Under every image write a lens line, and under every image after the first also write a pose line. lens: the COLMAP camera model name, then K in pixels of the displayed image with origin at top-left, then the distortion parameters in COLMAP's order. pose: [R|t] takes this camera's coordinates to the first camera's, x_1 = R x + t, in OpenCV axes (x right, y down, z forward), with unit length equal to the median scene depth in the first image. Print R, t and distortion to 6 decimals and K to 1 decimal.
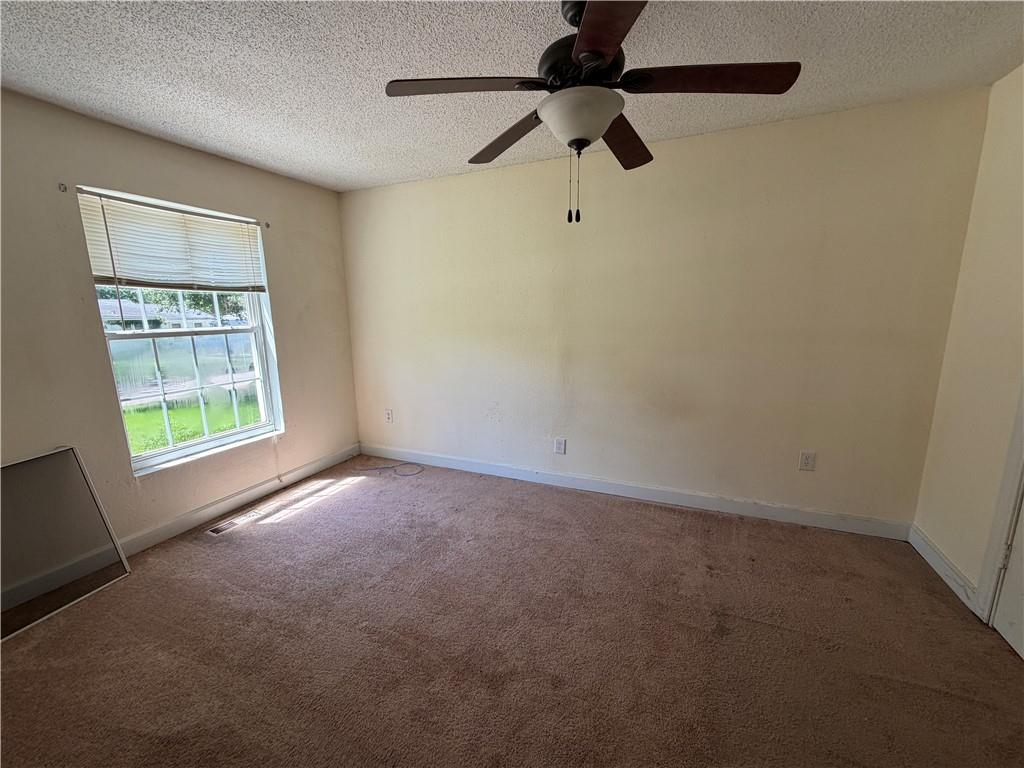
lens RADIAL K [[407.0, 0, 510.6], [0, 407.0, 384.2], [0, 0, 1]] dist [-0.001981, 0.000190]
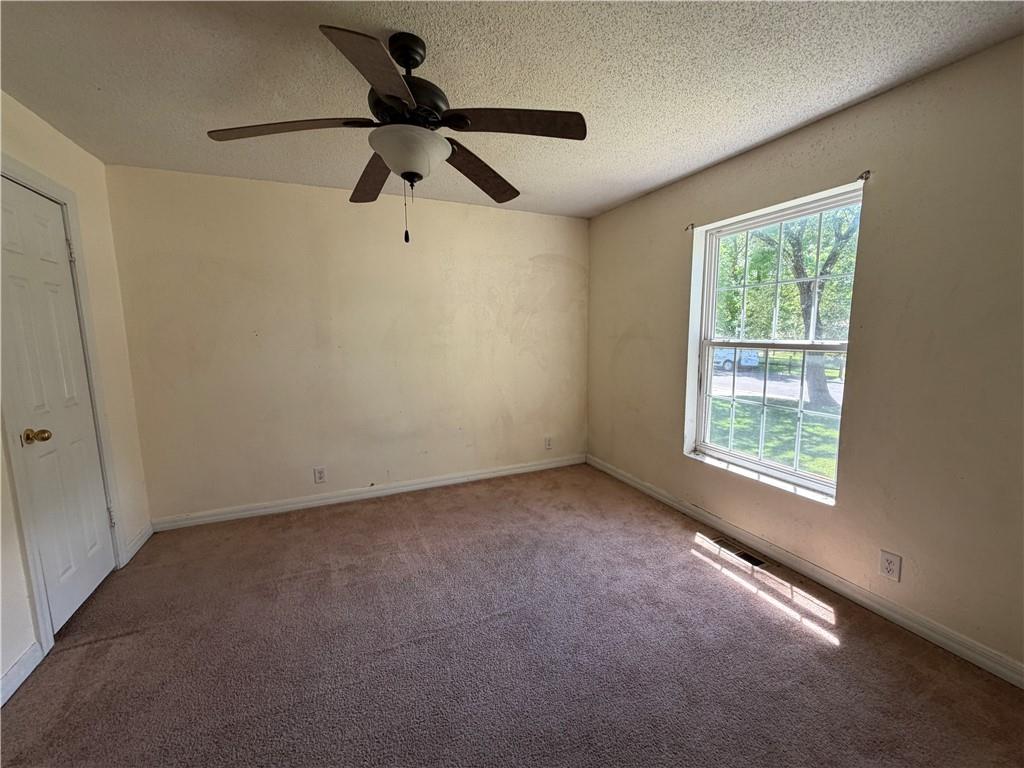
lens RADIAL K [[407.0, 0, 510.6], [0, 407.0, 384.2], [0, 0, 1]] dist [-0.001981, 0.000190]
pose [[-0.685971, 0.083776, -0.722790, 0.256450], [-0.143724, 0.958179, 0.247462, -0.163046], [0.713293, 0.273634, -0.645242, 1.057426]]
